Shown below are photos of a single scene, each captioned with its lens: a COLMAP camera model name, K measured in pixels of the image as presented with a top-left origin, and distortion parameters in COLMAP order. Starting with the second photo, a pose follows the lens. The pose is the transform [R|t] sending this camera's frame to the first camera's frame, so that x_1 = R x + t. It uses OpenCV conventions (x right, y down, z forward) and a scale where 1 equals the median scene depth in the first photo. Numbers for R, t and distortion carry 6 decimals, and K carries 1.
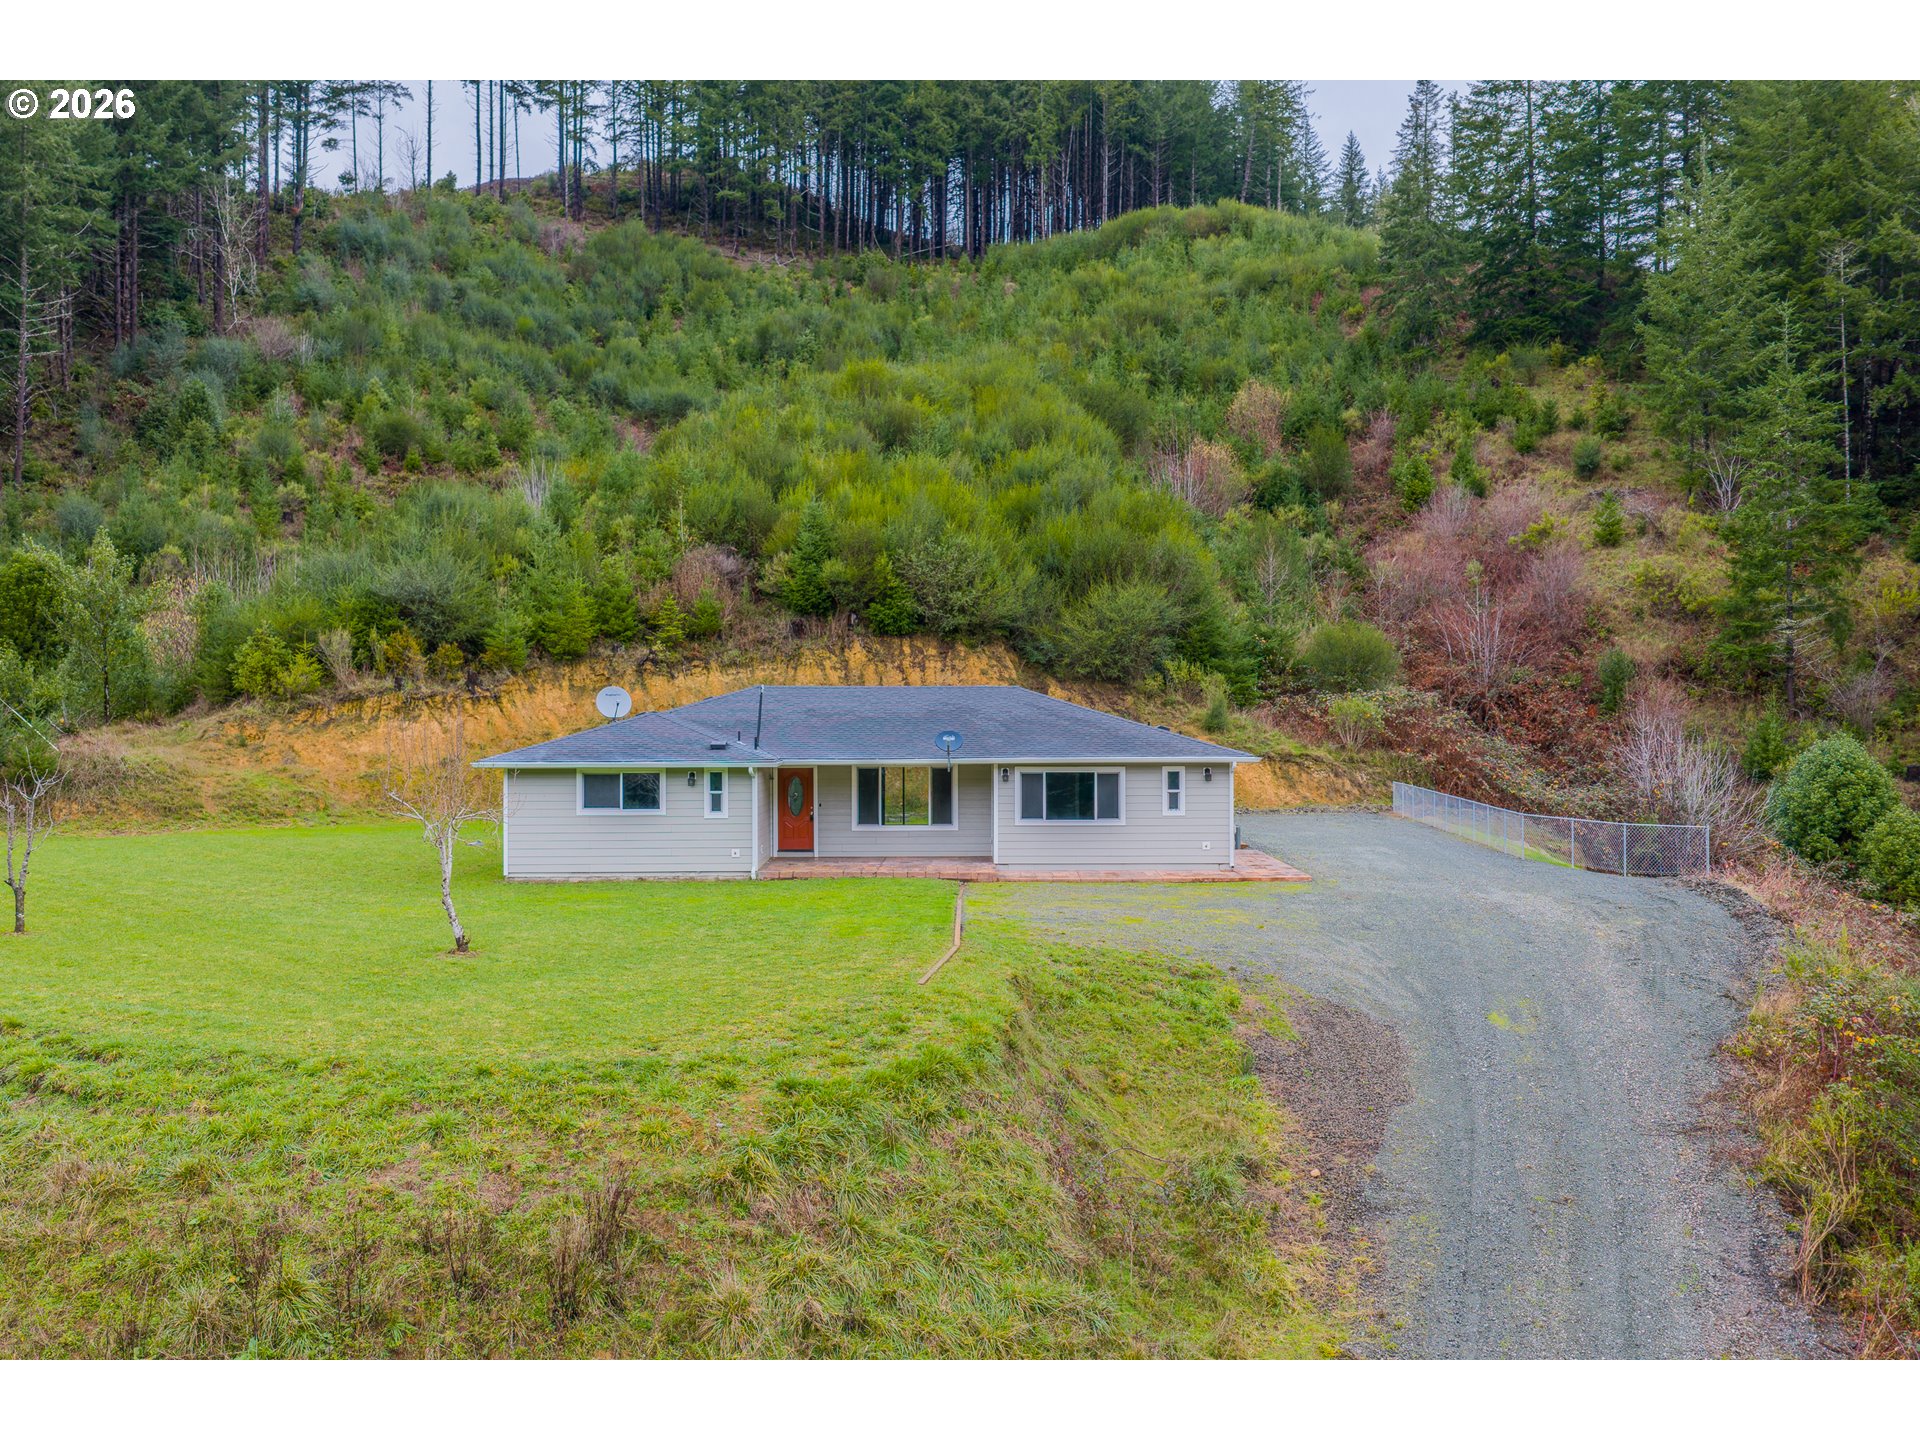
lens RADIAL K [[1512.0, 0, 960.2], [0, 1512.0, 724.3], [0, 0, 1]] dist [-0.018296, -0.002721]
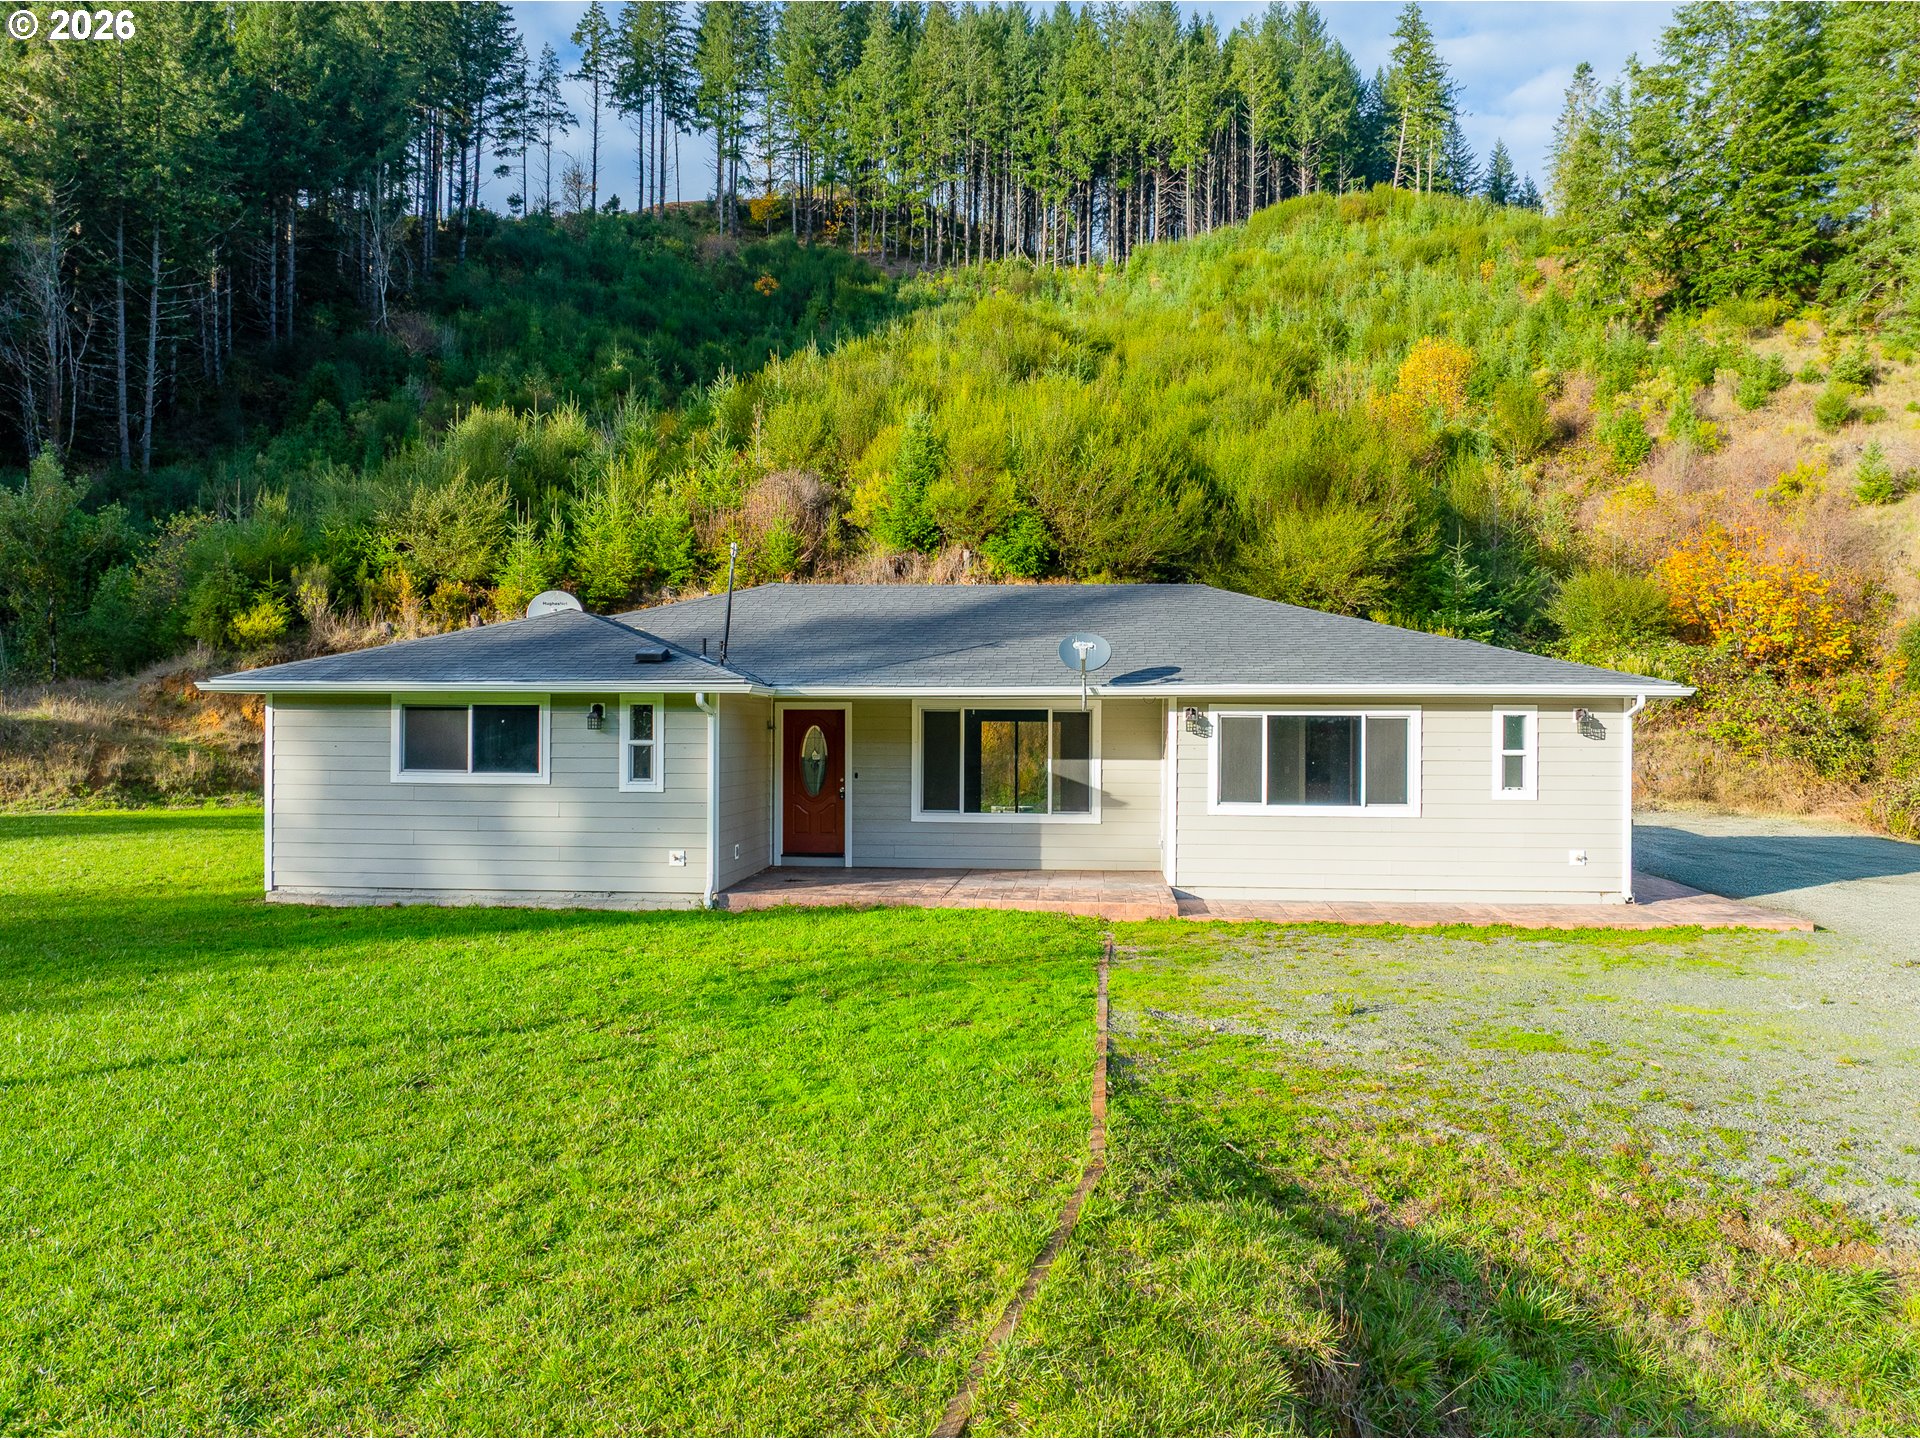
lens RADIAL K [[1429.8, 0, 960.0], [0, 1429.8, 720.0], [0, 0, 1]] dist [-0.043319, 0.003800]
pose [[0.995112, 0.007800, -0.098445, -0.000985], [-0.008723, 0.999922, -0.008949, 0.023788], [0.098367, 0.009764, 0.995102, 0.299138]]
